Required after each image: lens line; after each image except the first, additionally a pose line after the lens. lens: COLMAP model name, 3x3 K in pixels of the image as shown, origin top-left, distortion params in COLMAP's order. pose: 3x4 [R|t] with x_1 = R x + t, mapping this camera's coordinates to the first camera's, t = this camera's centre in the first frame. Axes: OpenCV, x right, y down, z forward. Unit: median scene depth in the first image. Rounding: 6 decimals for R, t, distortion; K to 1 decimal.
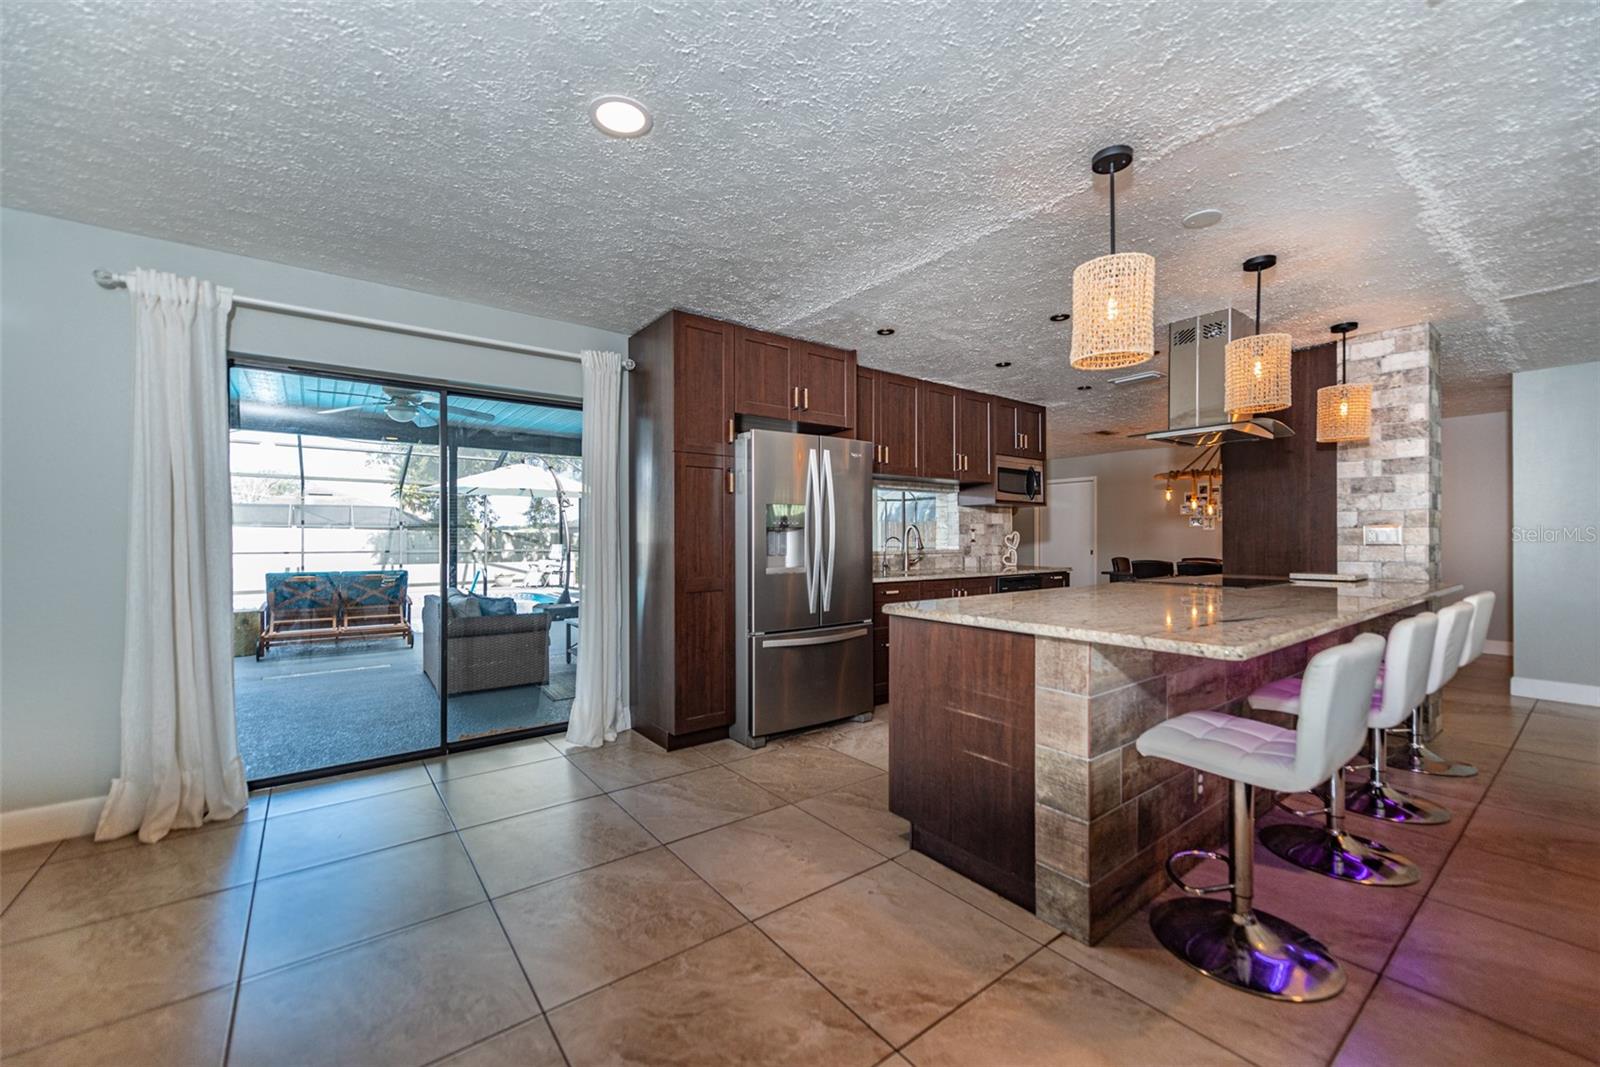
lens RADIAL K [[636.9, 0, 804.6], [0, 636.9, 538.5], [0, 0, 1]] dist [0.011235, -0.001829]
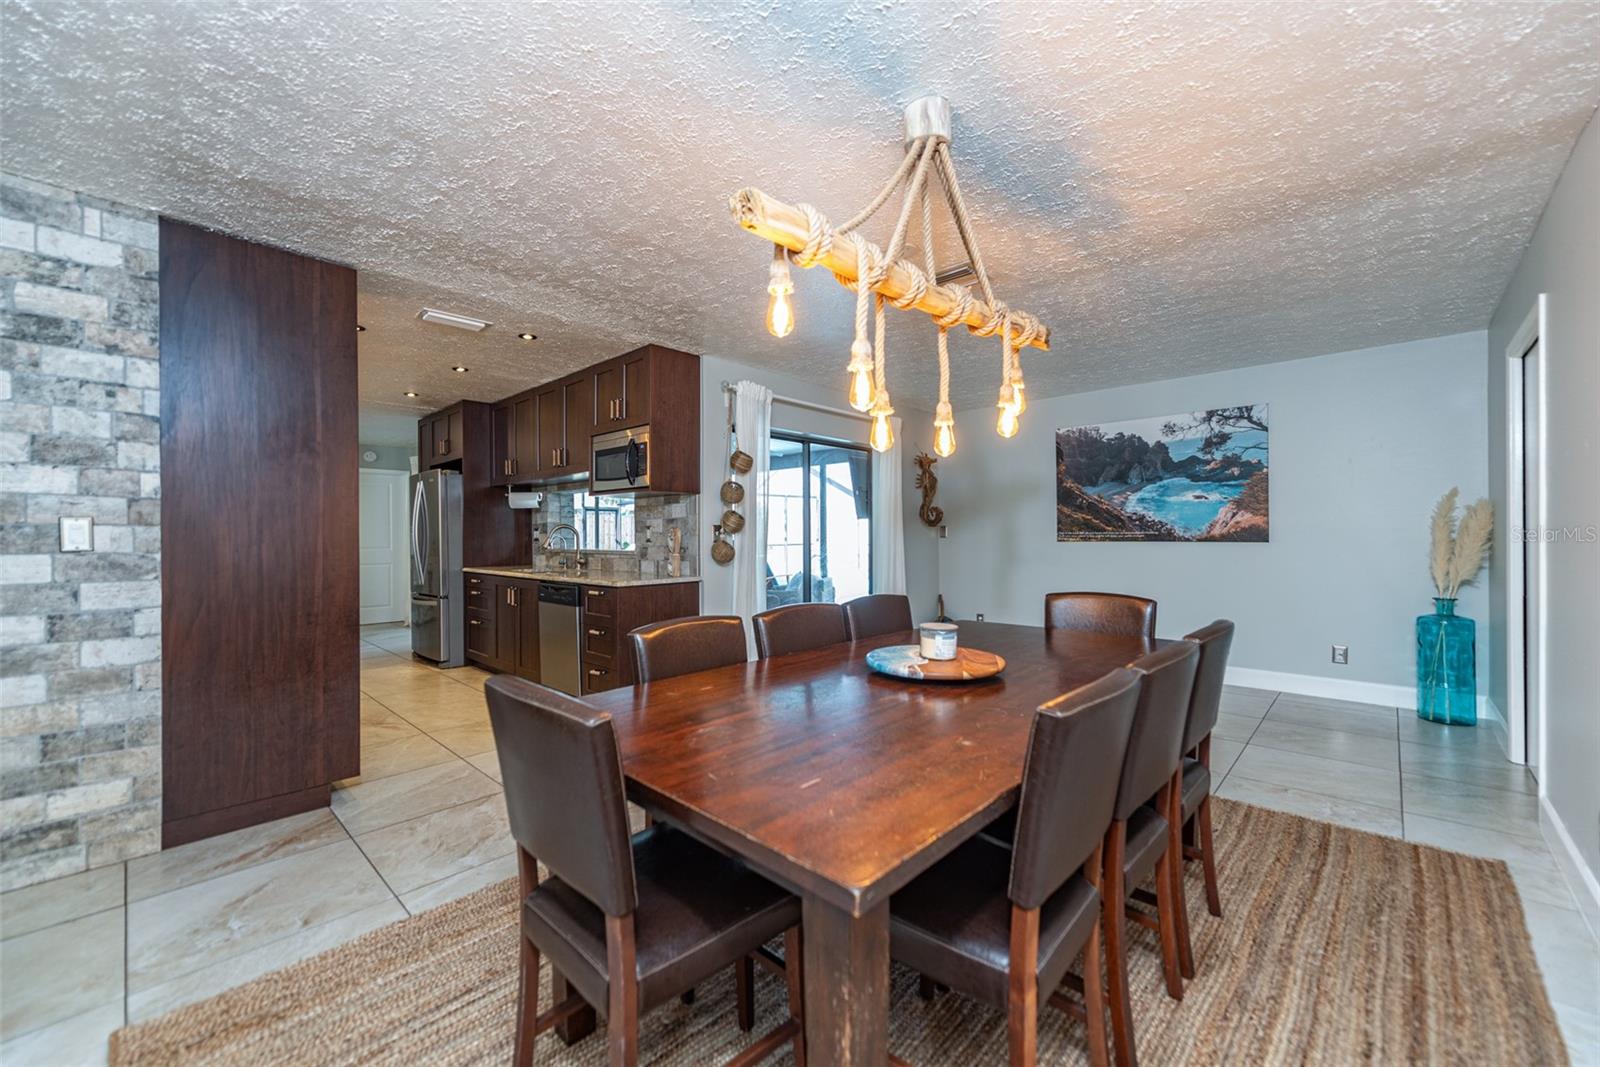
lens RADIAL K [[636.9, 0, 790.7], [0, 636.9, 543.5], [0, 0, 1]] dist [0.011235, -0.001829]
pose [[0.152773, 0.013508, -0.988169, 1.105849], [0.003029, 0.999895, 0.014136, -0.003939], [0.988257, -0.005153, 0.152716, 1.078468]]
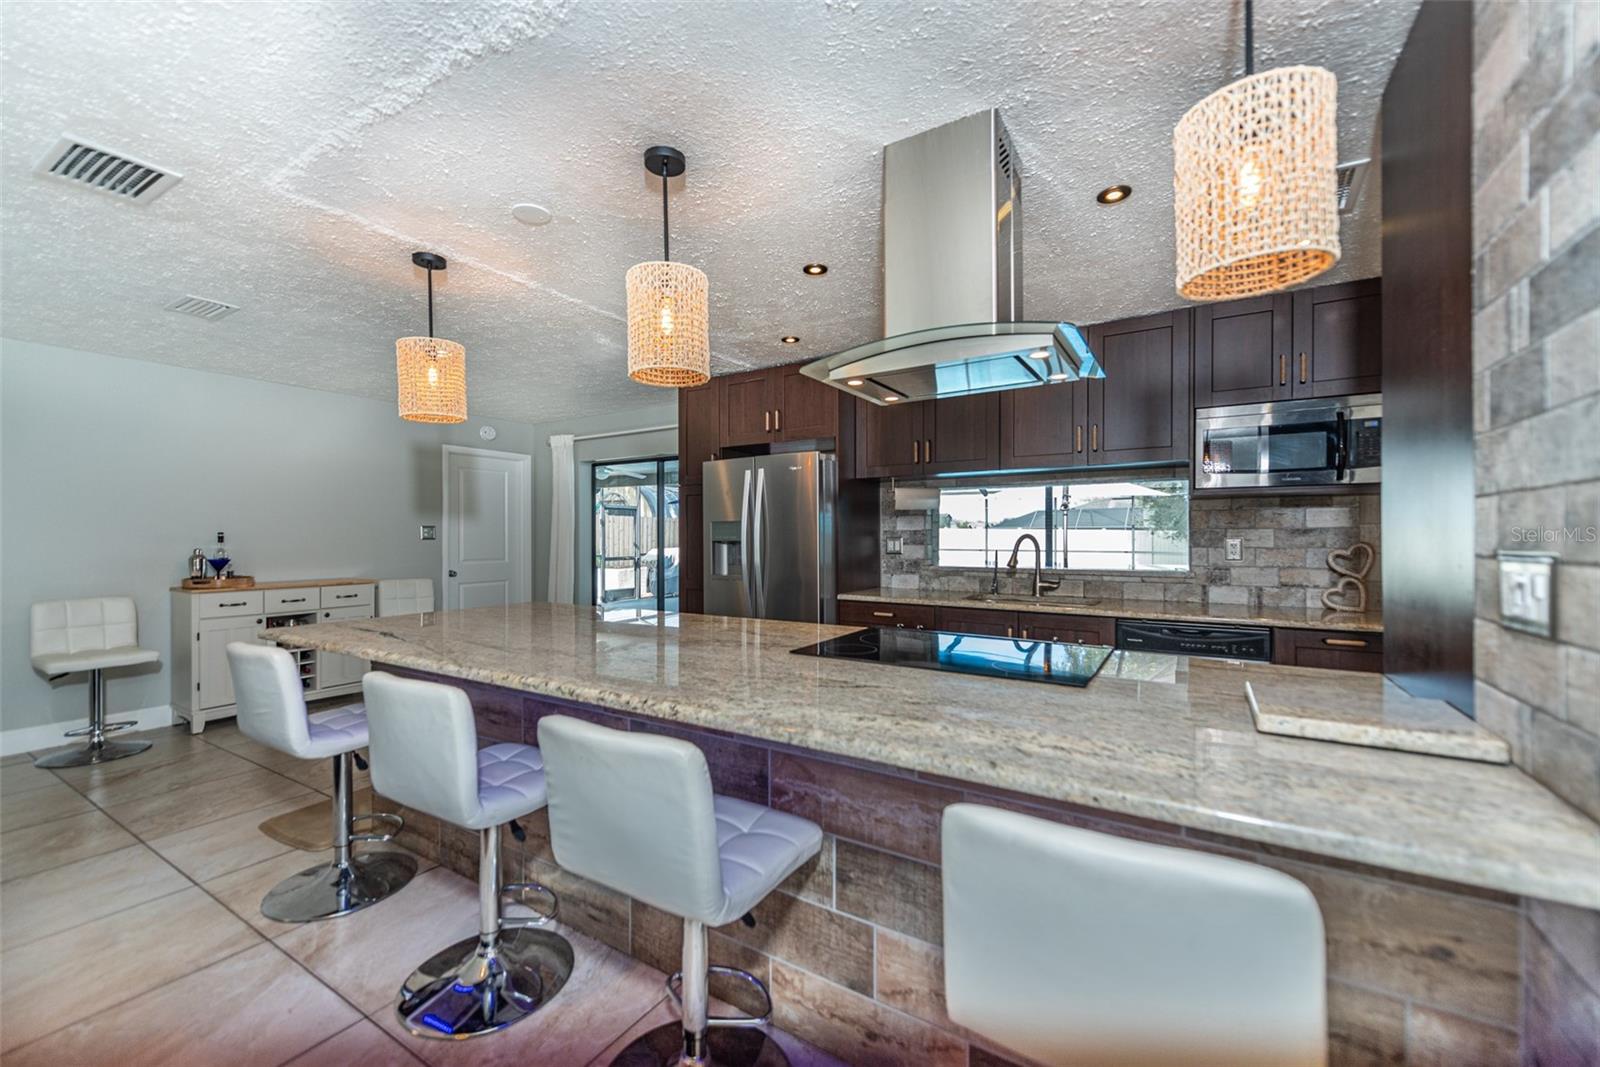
lens RADIAL K [[636.9, 0, 791.4], [0, 636.9, 534.6], [0, 0, 1]] dist [0.011235, -0.001829]
pose [[0.335427, 0.000628, -0.942066, 0.686146], [-0.001596, 0.999999, 0.000098, -0.017926], [0.942065, 0.001470, 0.335427, 0.445050]]
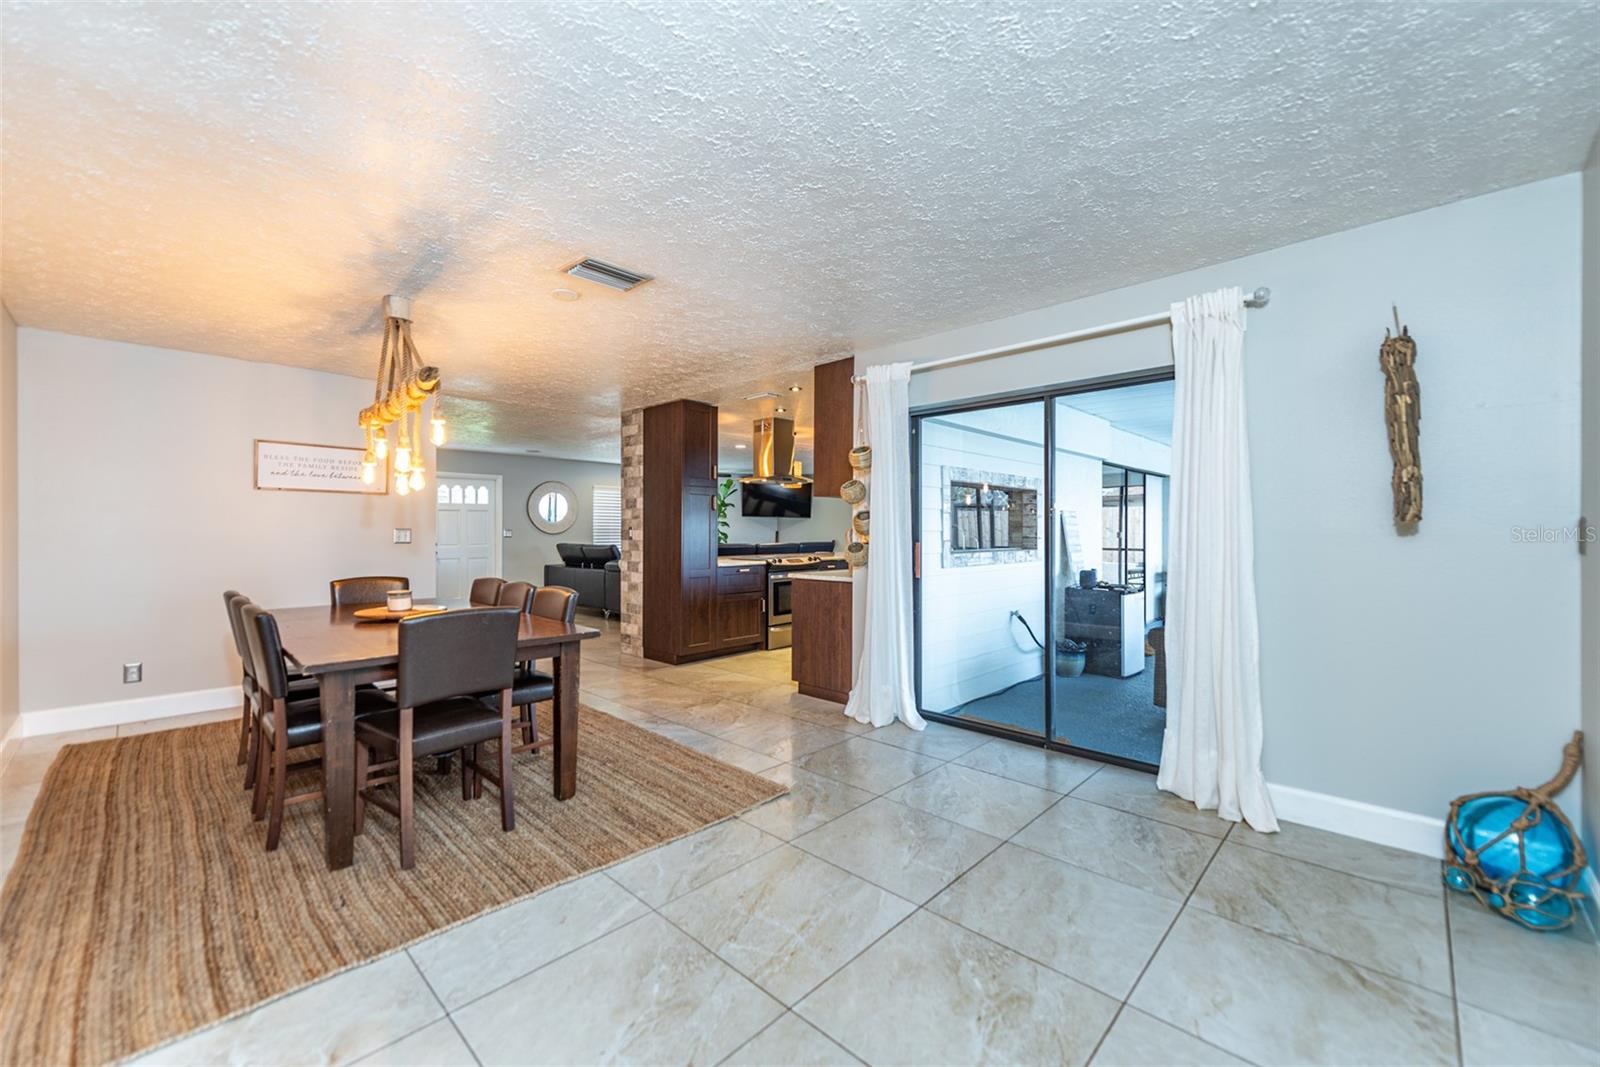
lens RADIAL K [[636.9, 0, 797.8], [0, 636.9, 542.3], [0, 0, 1]] dist [0.011235, -0.001829]
pose [[-0.990739, 0.003132, -0.135745, 0.523349], [0.000286, 0.999780, 0.020985, -0.012689], [0.135781, 0.020752, -0.990521, 1.810124]]
